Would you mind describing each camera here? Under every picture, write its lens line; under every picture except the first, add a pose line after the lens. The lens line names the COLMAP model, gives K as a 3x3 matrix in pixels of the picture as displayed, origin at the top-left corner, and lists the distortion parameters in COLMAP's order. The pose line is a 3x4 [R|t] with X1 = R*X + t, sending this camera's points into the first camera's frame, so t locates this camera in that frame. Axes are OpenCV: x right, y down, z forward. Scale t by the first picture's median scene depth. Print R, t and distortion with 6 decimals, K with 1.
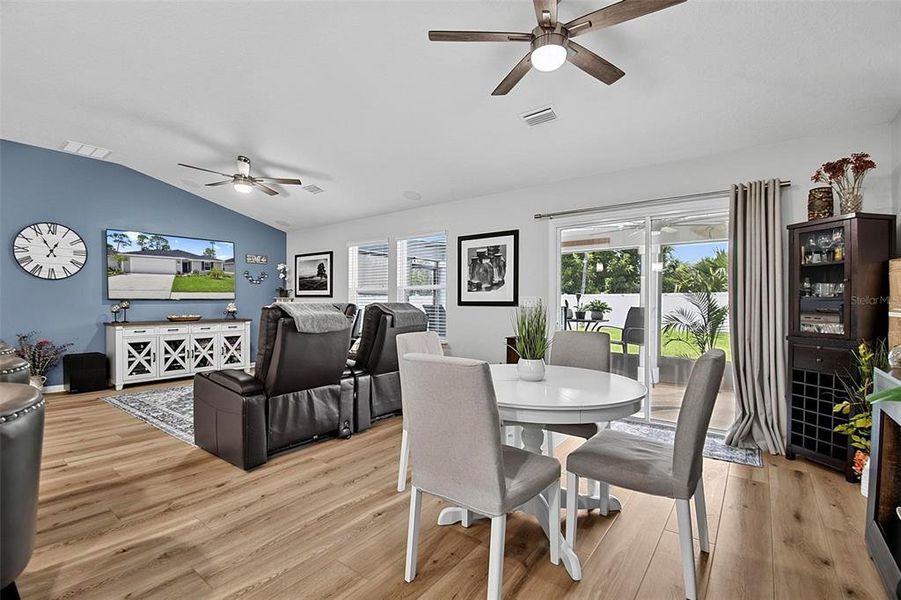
lens RADIAL K [[409.1, 0, 446.9], [0, 409.1, 306.5], [0, 0, 1]] dist [0.001209, -0.000041]
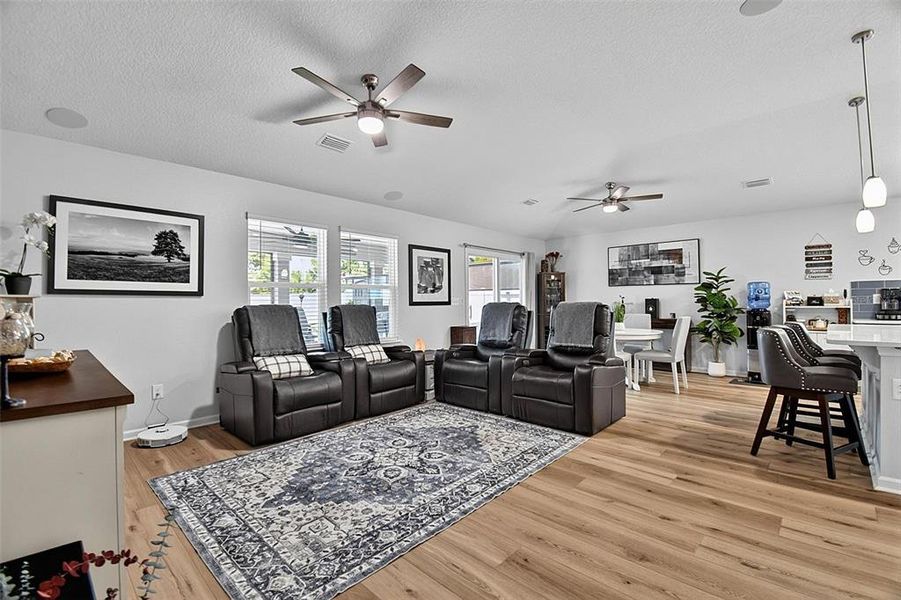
lens RADIAL K [[395.3, 0, 445.5], [0, 395.3, 297.0], [0, 0, 1]] dist [0.022584, -0.026974]
pose [[0.109232, 0.011935, 0.993945, -1.105830], [0.020395, 0.999691, -0.014245, -0.007820], [-0.993807, 0.021828, 0.108955, 0.829803]]
